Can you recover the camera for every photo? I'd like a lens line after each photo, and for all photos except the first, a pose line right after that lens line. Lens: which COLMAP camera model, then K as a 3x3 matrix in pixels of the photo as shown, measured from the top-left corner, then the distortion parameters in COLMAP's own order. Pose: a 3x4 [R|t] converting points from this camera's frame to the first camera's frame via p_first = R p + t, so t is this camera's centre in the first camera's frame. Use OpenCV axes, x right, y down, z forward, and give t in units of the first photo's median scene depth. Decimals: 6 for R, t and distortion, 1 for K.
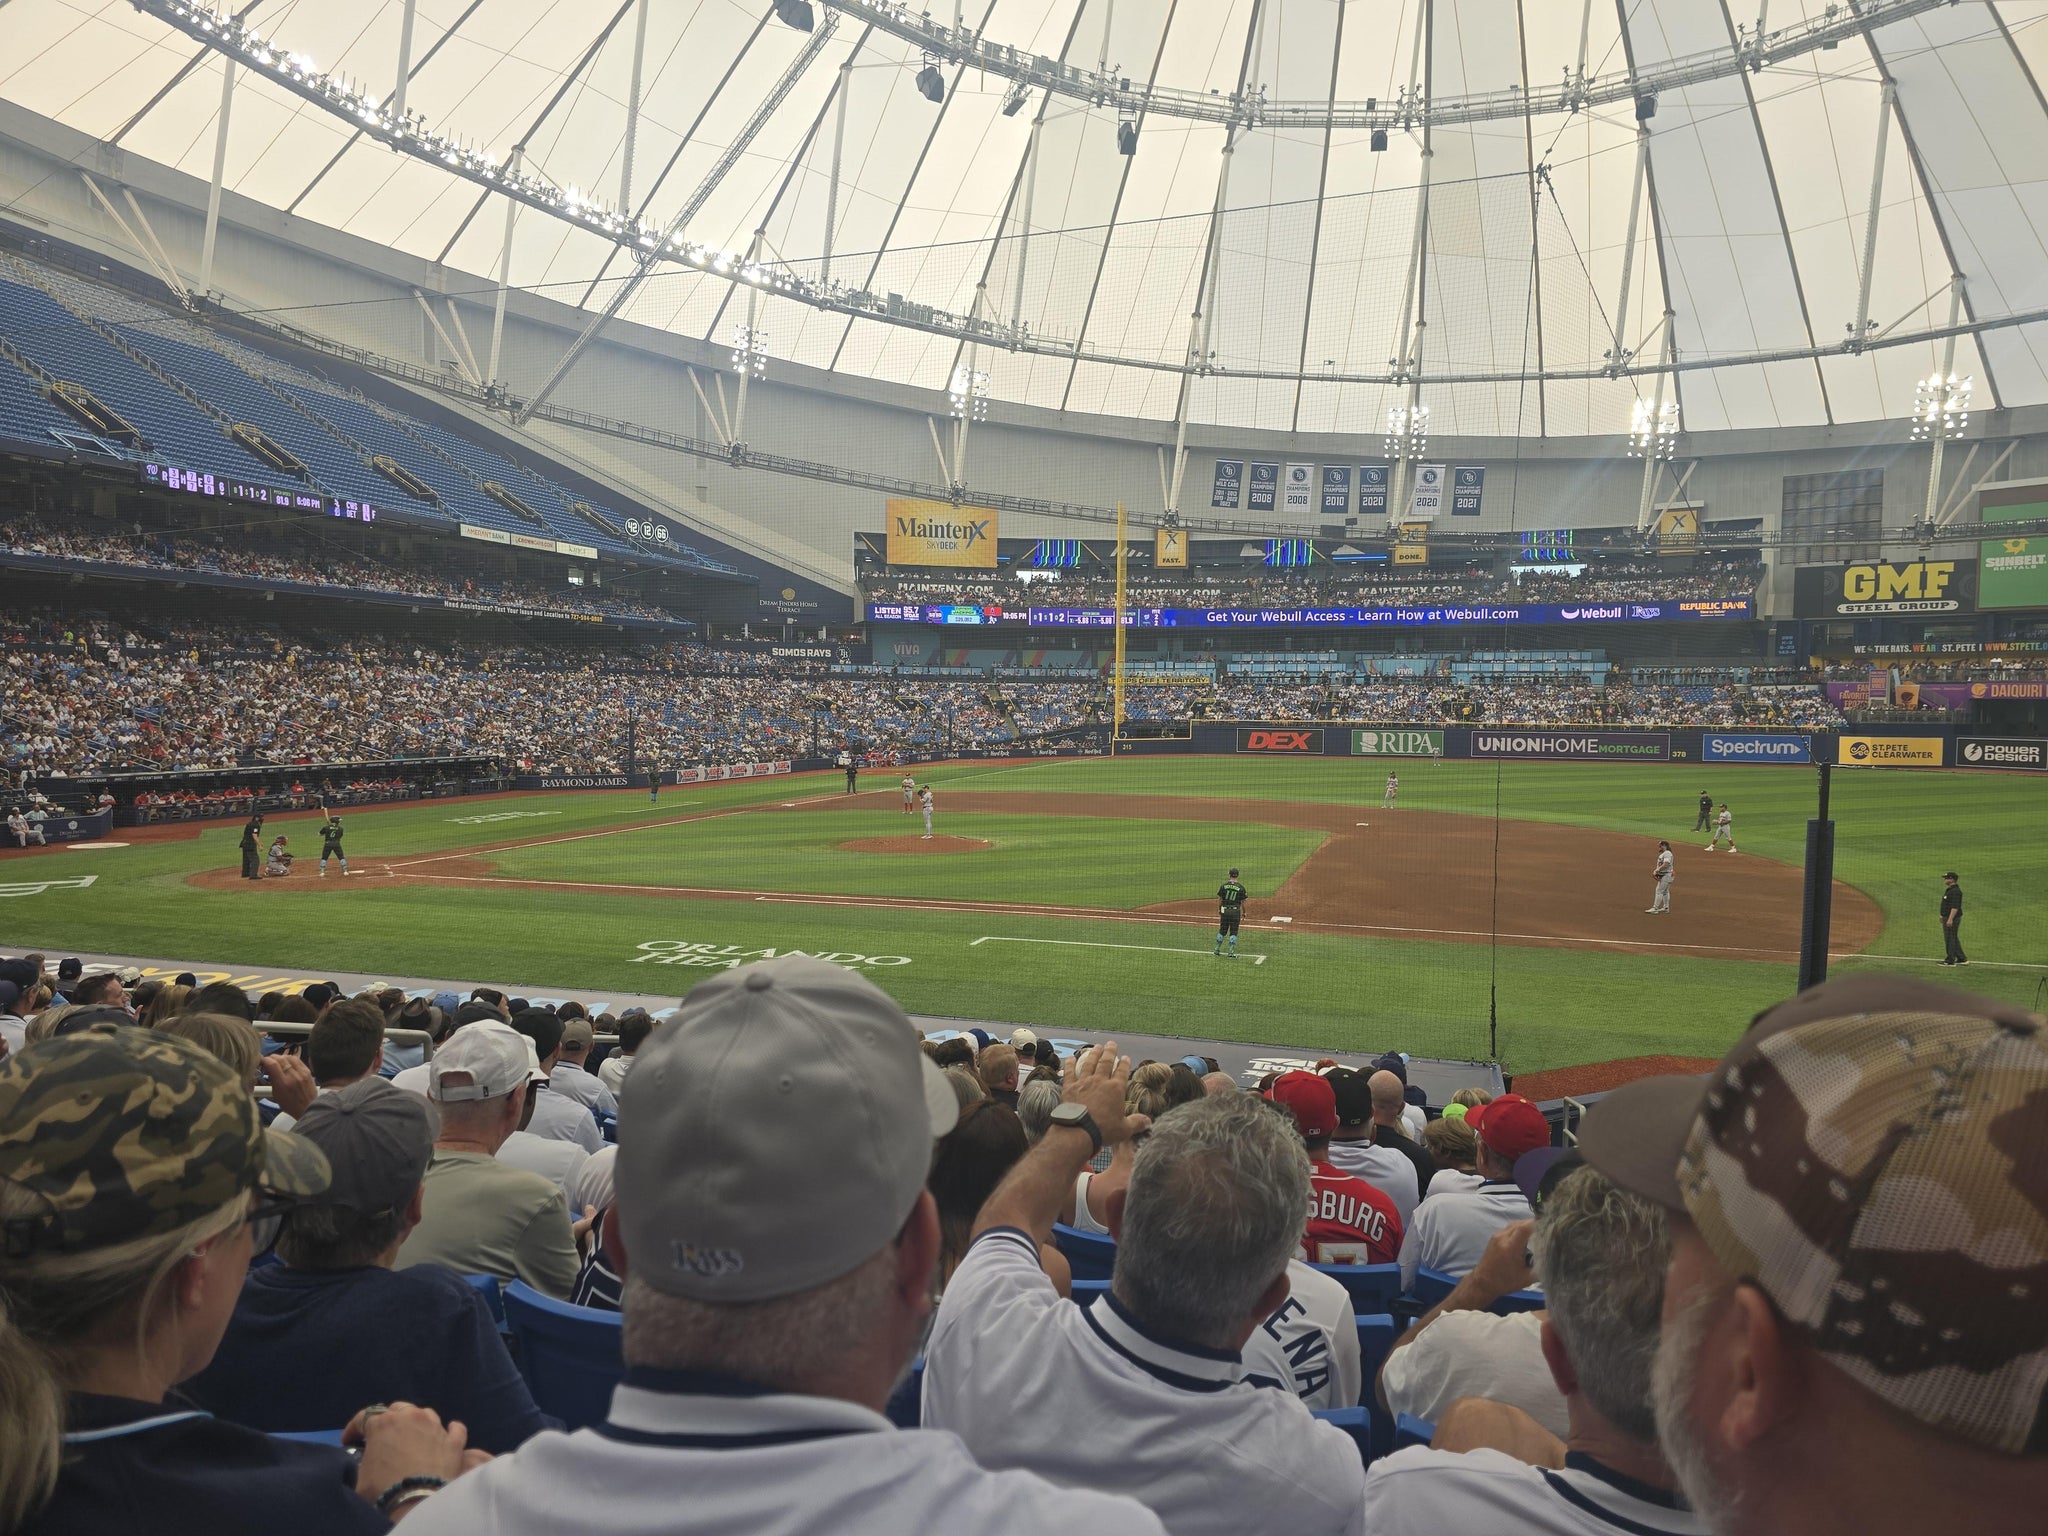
lens RADIAL K [[1364.8, 0, 1024.1], [0, 1364.8, 763.8], [0, 0, 1]] dist [0.079427, -0.081184]
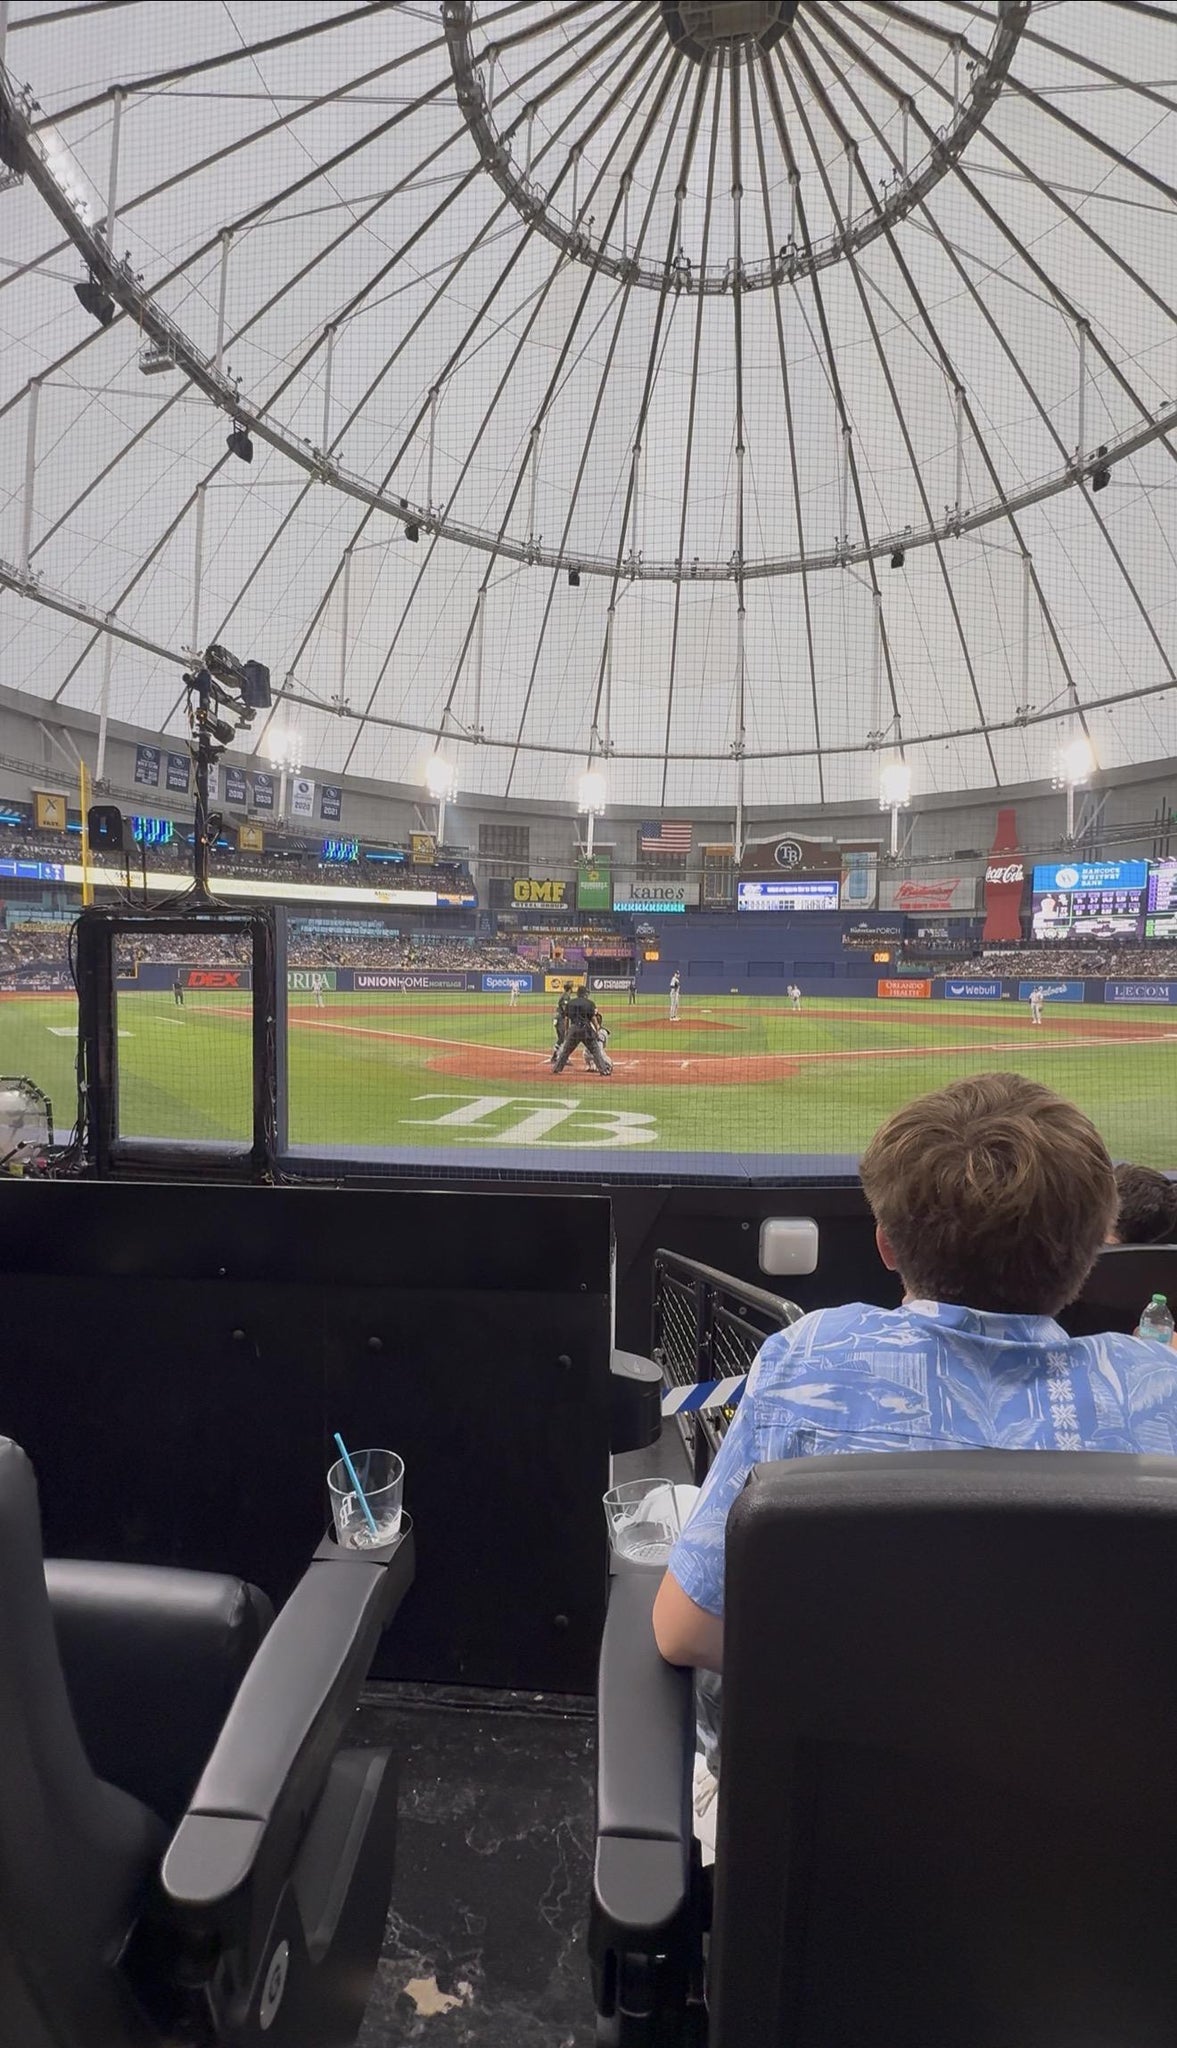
lens RADIAL K [[914.0, 0, 590.0], [0, 914.0, 1040.3], [0, 0, 1]] dist [0.001533, 0.000267]
pose [[0.615882, -0.050277, 0.786233, -0.268556], [0.026758, 0.998721, 0.042905, 0.012573], [-0.787384, -0.005386, 0.616439, 0.215742]]
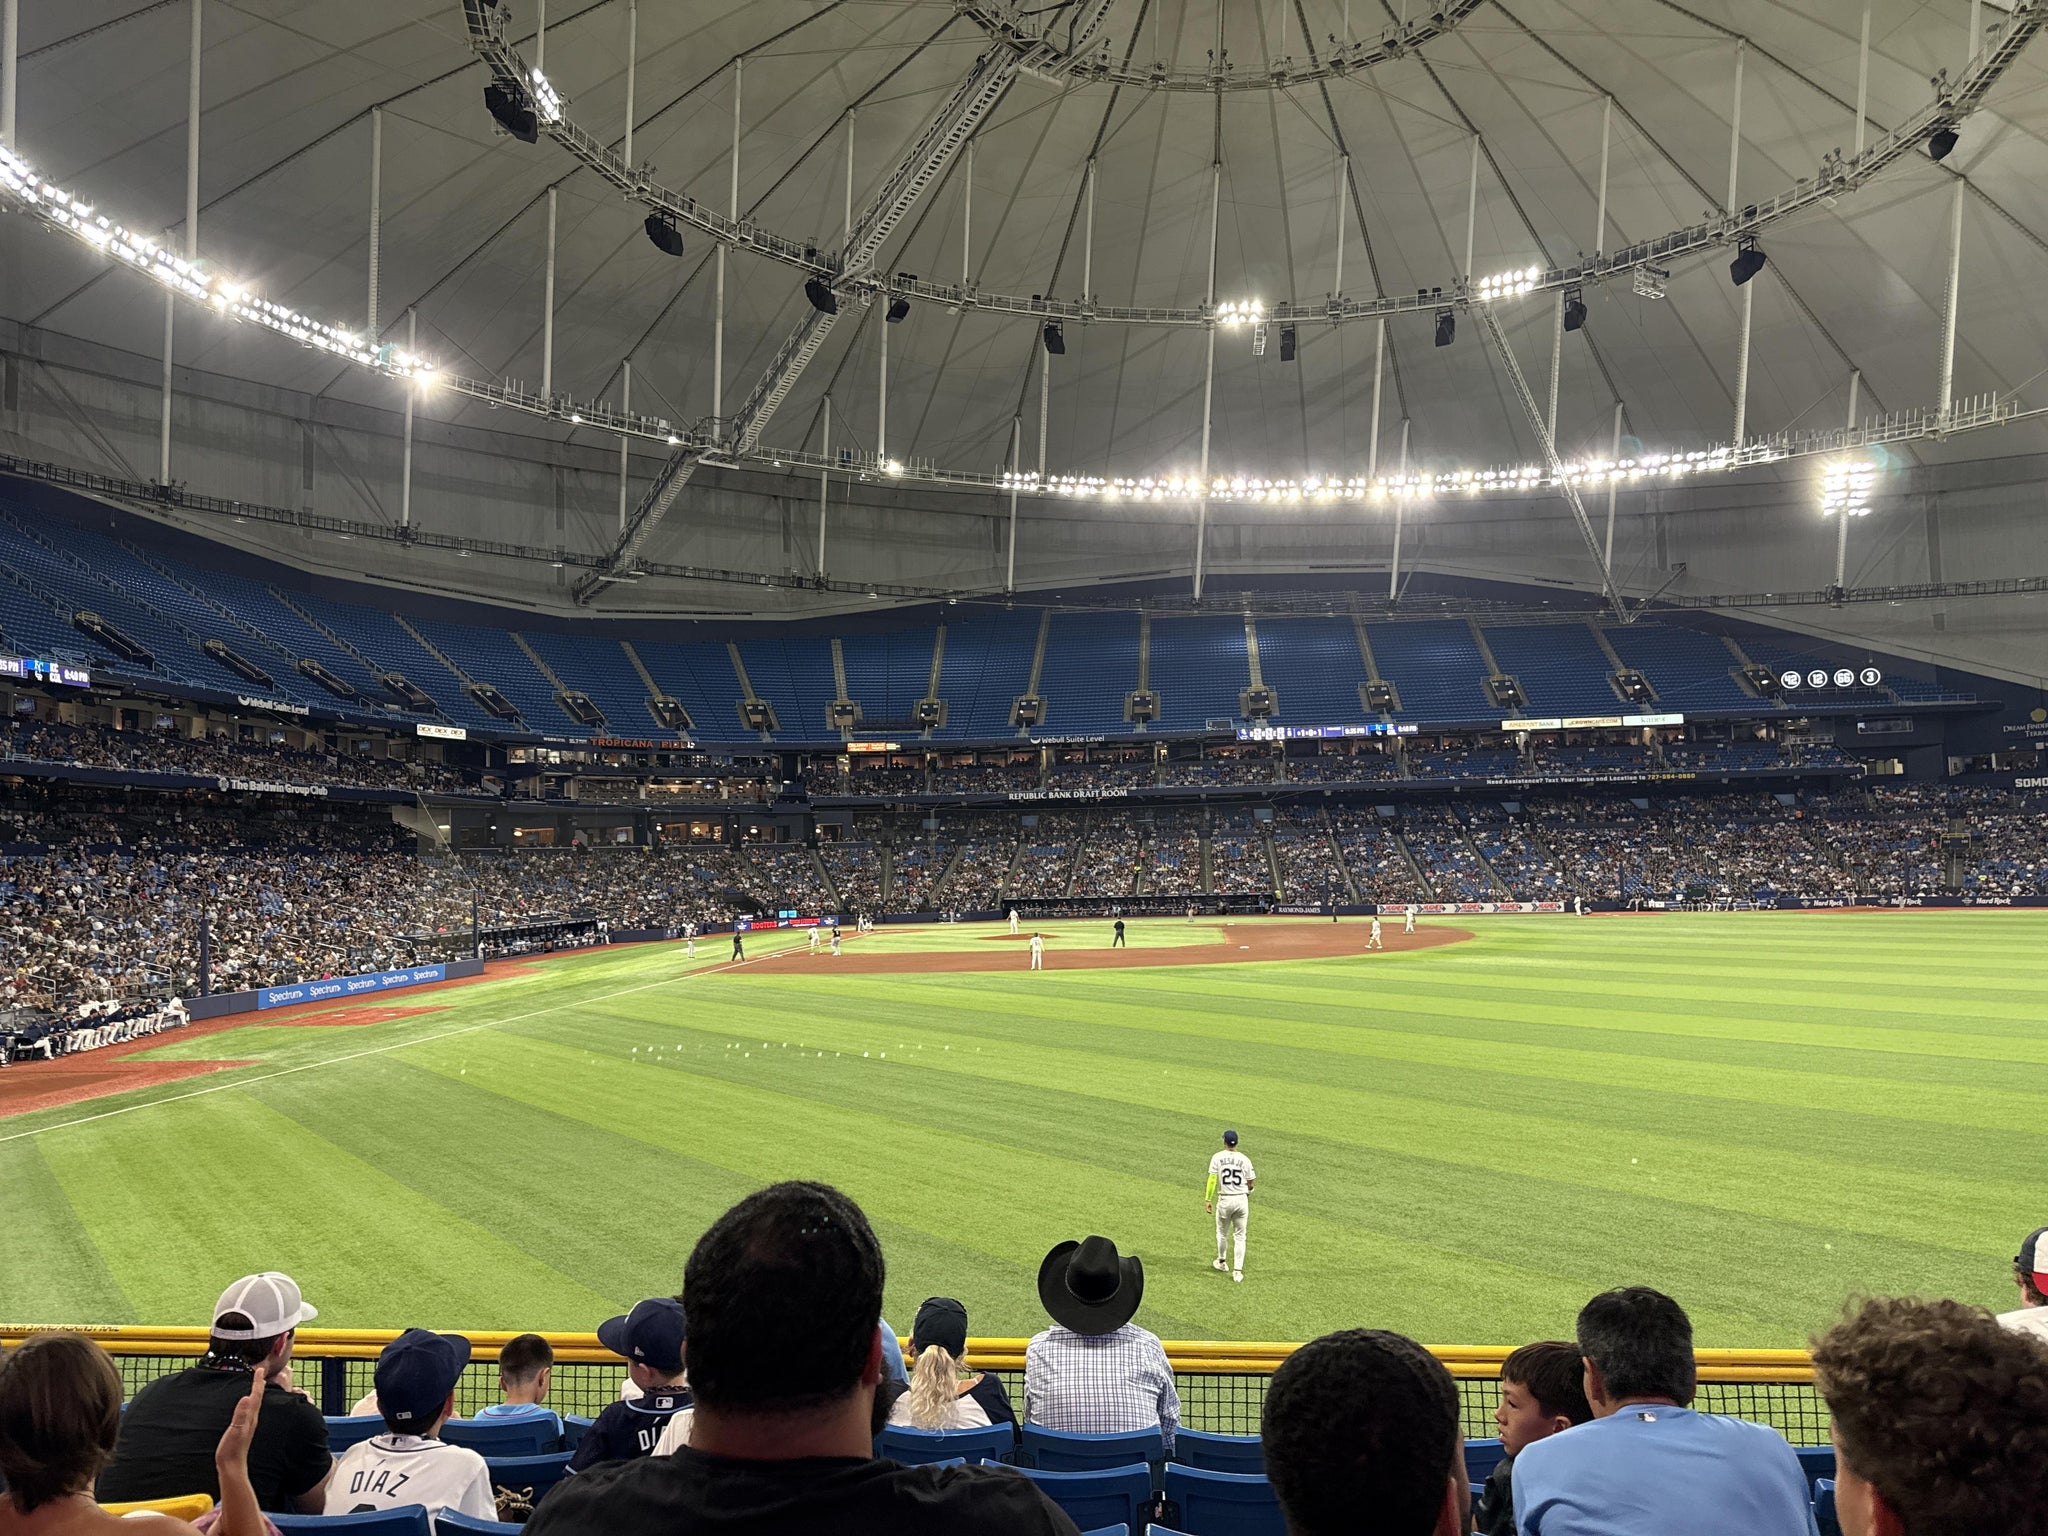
lens RADIAL K [[1425.6, 0, 1022.1], [0, 1425.6, 780.5], [0, 0, 1]] dist [0.094142, -0.133924]
pose [[0.193850, -0.067651, -0.978696, 0.680420], [-0.017629, 0.997218, -0.072423, -0.006105], [0.980873, 0.031293, 0.192118, 0.221731]]
